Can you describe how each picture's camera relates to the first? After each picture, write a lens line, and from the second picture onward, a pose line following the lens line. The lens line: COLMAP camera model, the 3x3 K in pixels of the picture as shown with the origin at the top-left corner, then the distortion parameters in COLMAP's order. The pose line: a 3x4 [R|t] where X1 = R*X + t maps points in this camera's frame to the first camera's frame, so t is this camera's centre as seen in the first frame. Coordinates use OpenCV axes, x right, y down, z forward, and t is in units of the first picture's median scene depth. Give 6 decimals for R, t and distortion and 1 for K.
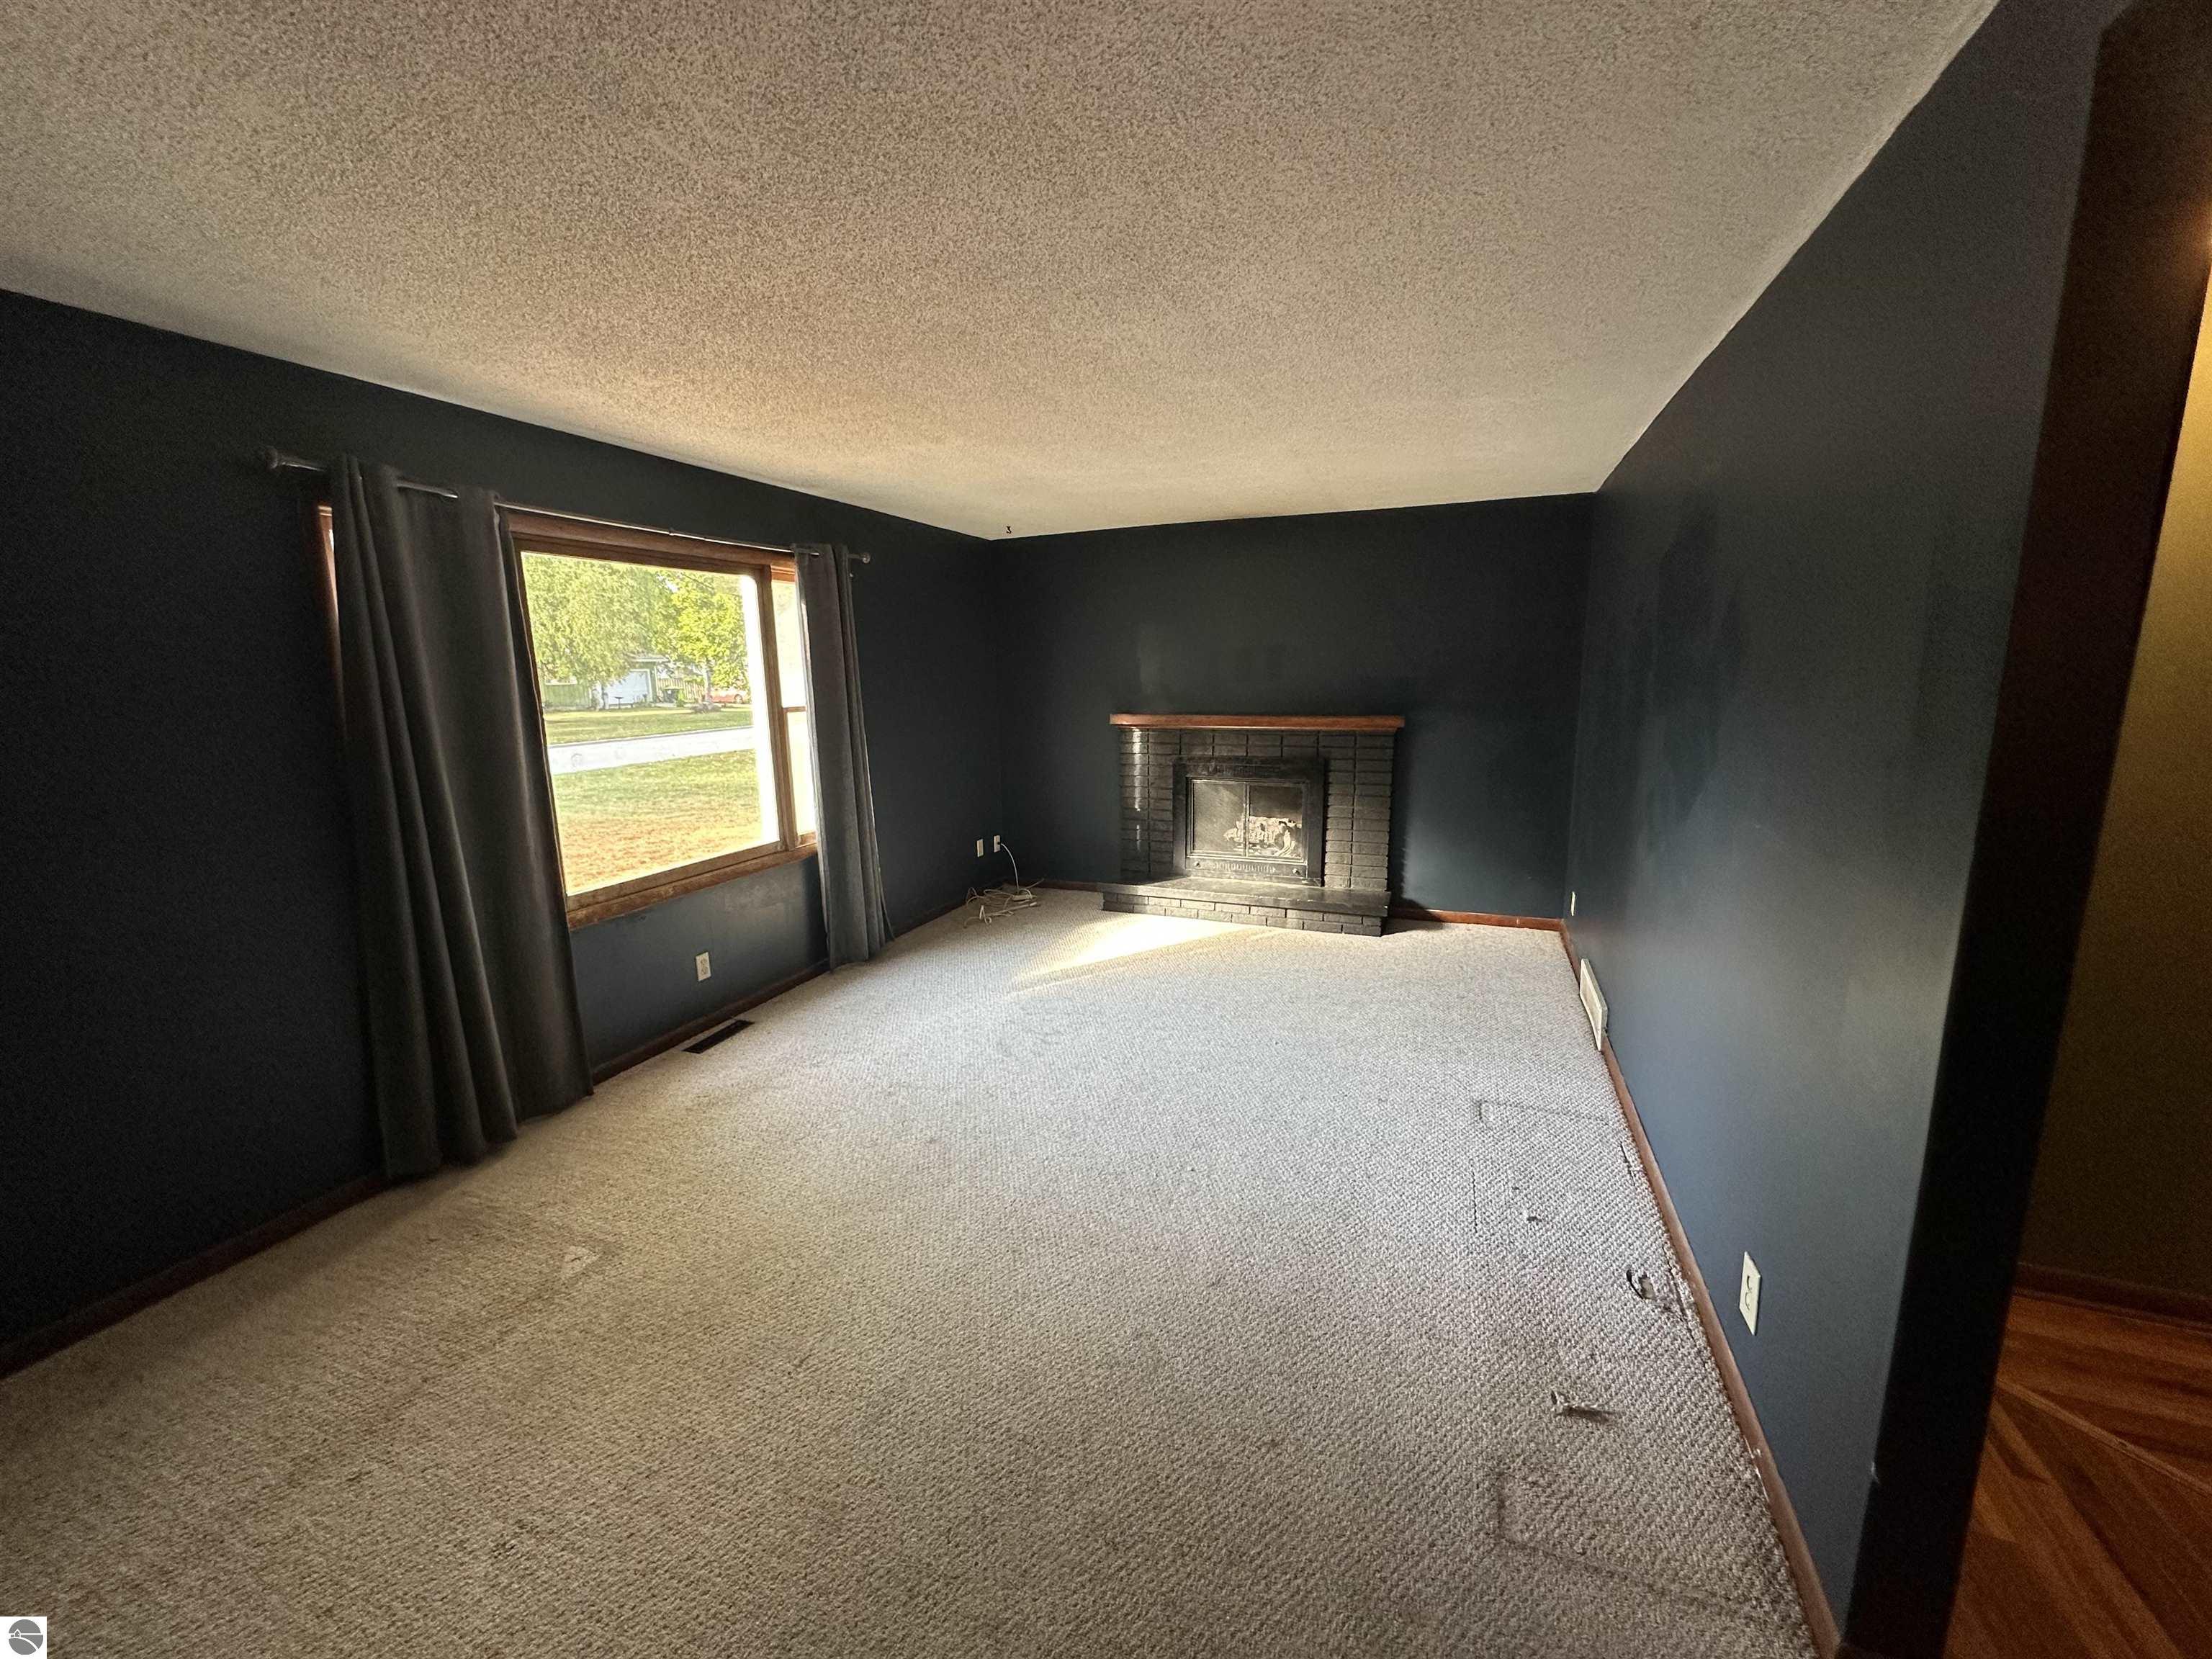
lens RADIAL K [[884.7, 0, 1106.0], [0, 884.7, 829.5], [0, 0, 1]] dist [0.001080, -0.000097]
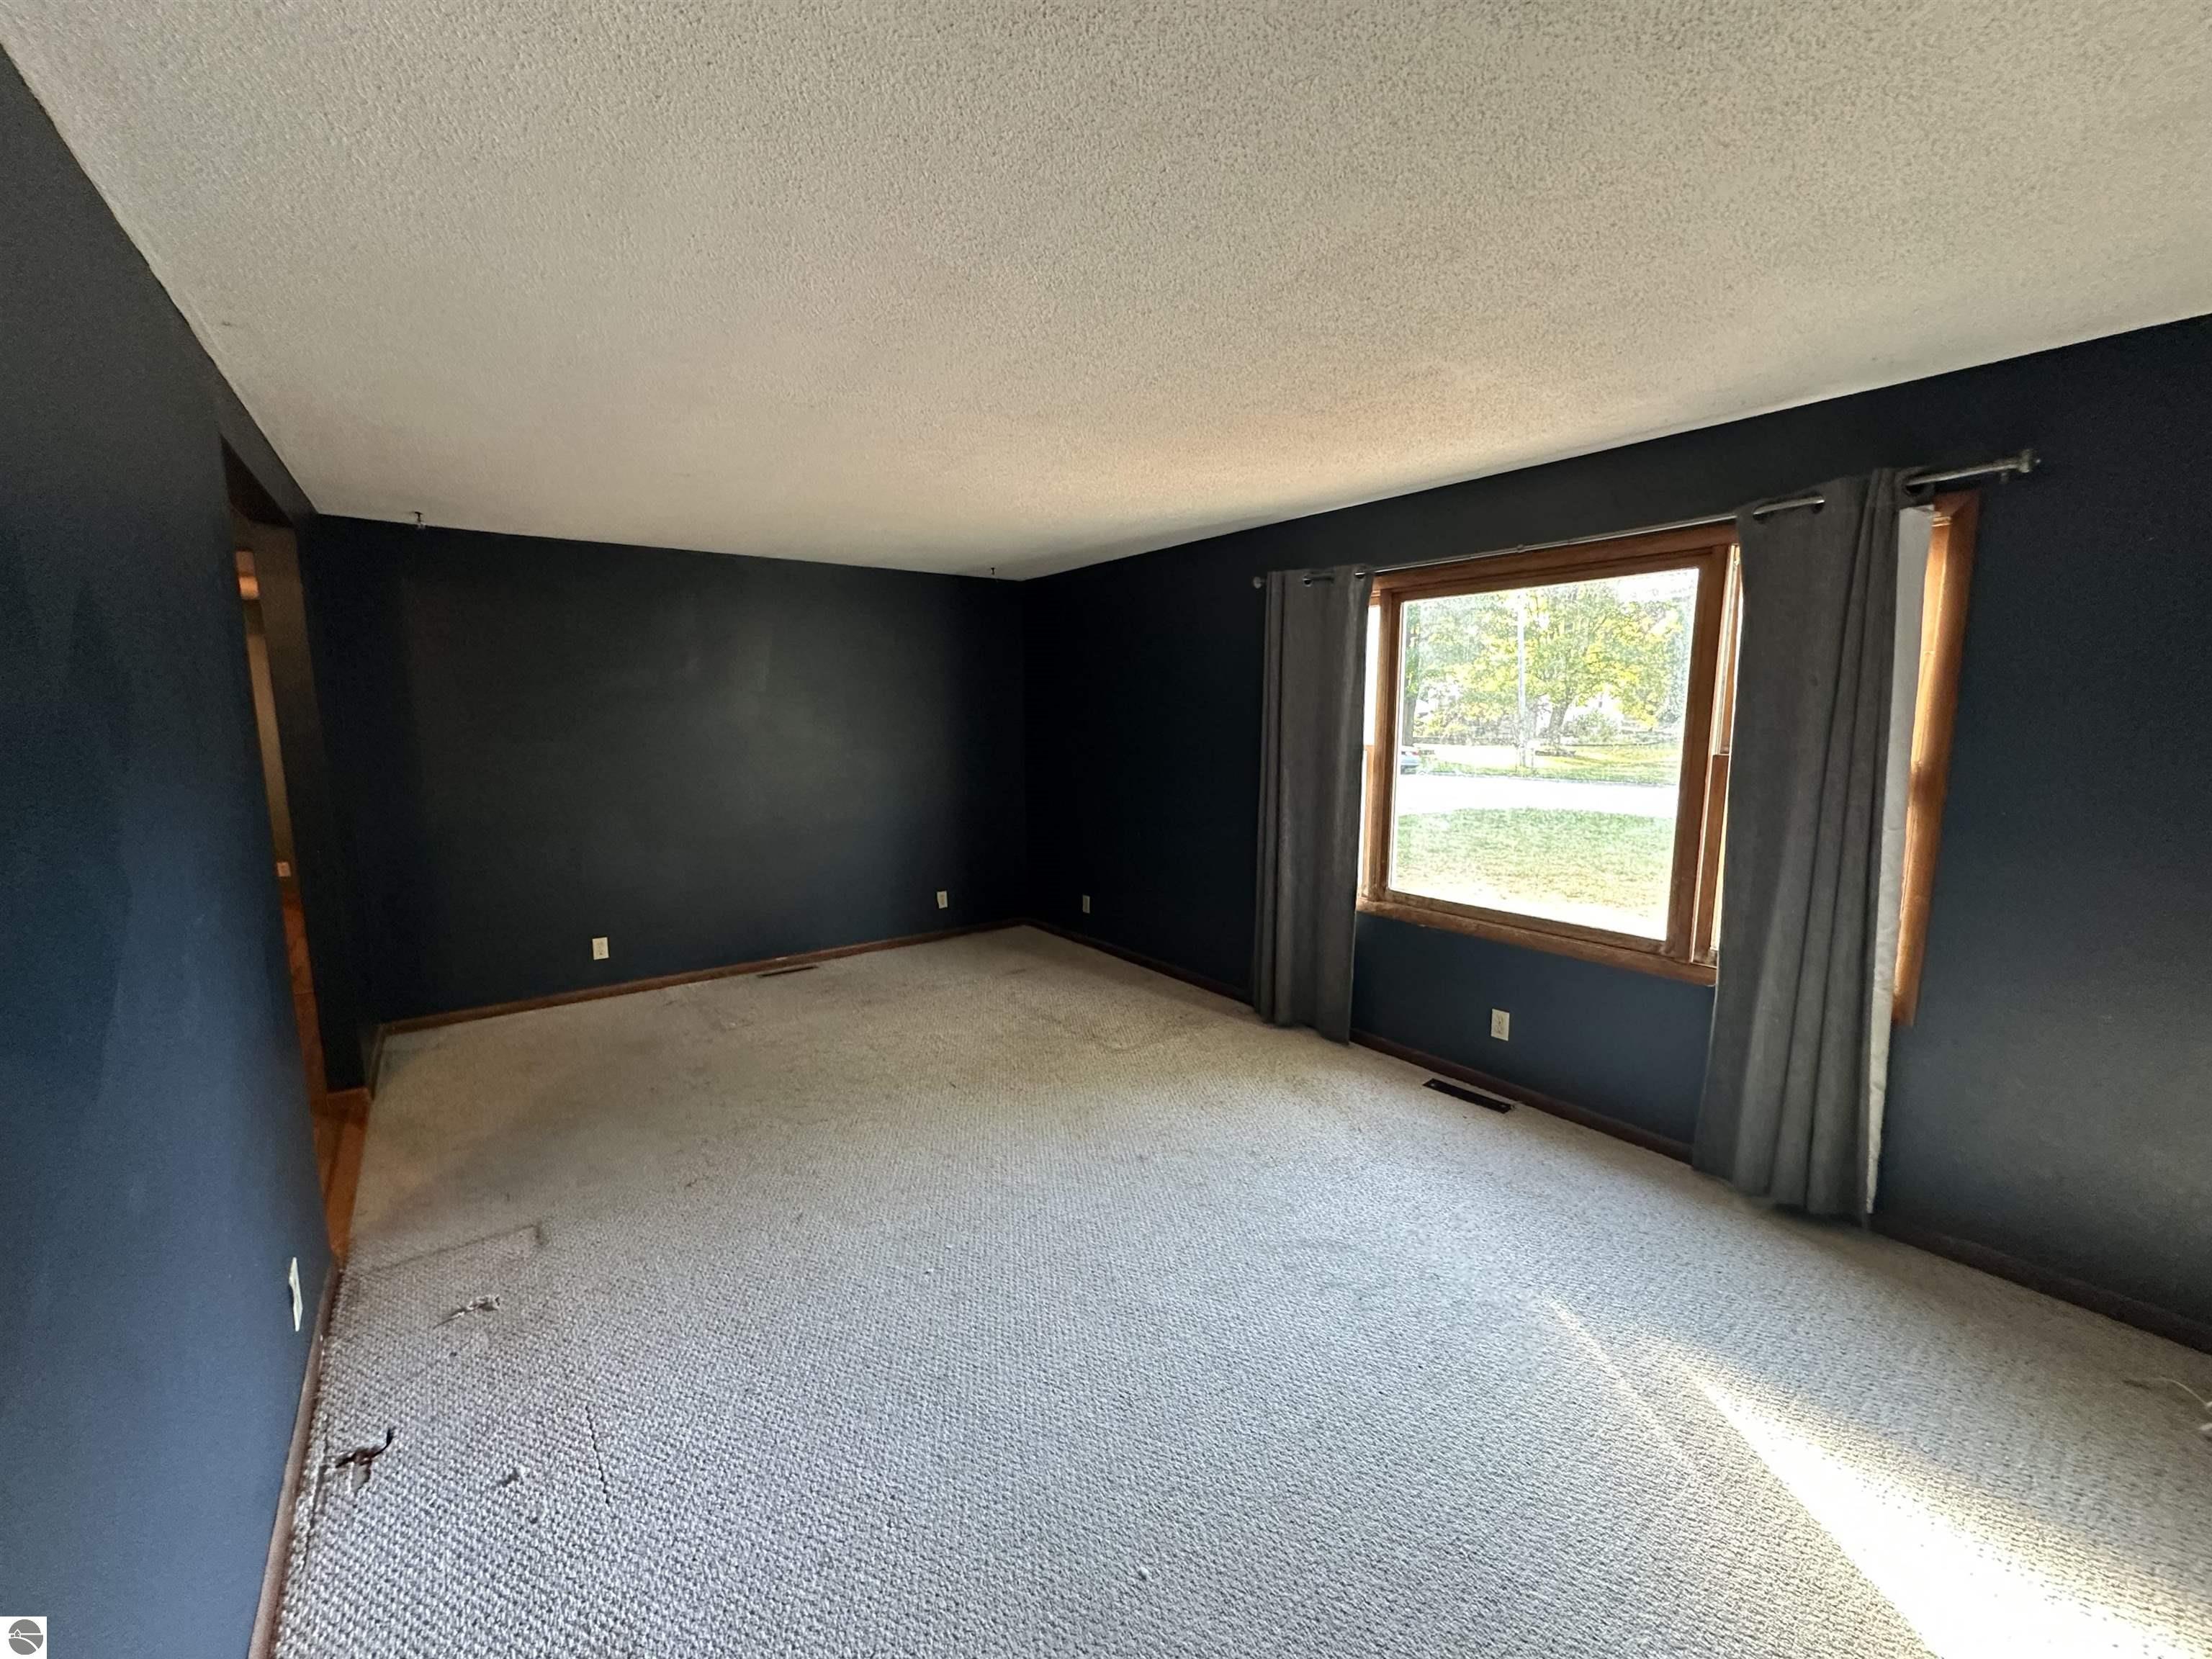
lens RADIAL K [[884.7, 0, 1106.0], [0, 884.7, 829.5], [0, 0, 1]] dist [0.001080, -0.000097]
pose [[-0.525416, 0.141537, -0.838990, 0.263293], [-0.137348, 0.959026, 0.247801, -0.110987], [0.839686, 0.245432, -0.484448, 0.565418]]
